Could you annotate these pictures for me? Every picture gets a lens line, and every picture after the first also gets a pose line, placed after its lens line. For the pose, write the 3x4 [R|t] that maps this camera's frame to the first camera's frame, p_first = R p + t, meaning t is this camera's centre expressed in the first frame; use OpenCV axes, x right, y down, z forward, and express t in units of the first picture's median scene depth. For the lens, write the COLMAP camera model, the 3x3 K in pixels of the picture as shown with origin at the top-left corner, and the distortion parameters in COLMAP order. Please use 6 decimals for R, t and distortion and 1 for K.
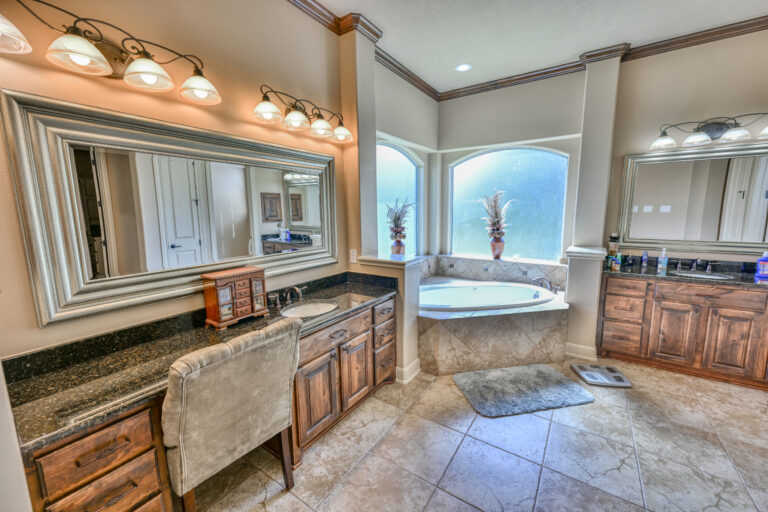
lens RADIAL K [[305.8, 0, 384.0], [0, 305.8, 256.0], [0, 0, 1]] dist [0.000203, -0.000075]
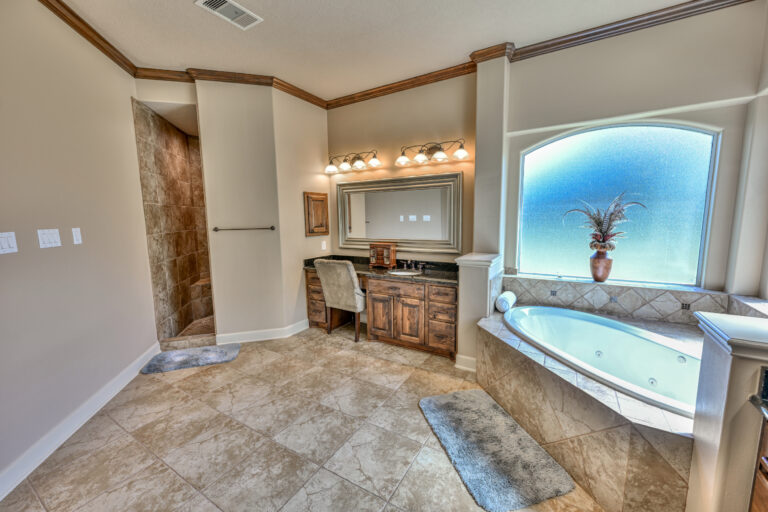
lens RADIAL K [[305.8, 0, 384.0], [0, 305.8, 256.0], [0, 0, 1]] dist [0.000203, -0.000075]
pose [[0.044210, 0.137953, -0.989452, 1.136886], [-0.134031, 0.982285, 0.130965, -0.098725], [0.989990, 0.126827, 0.061917, 0.628192]]
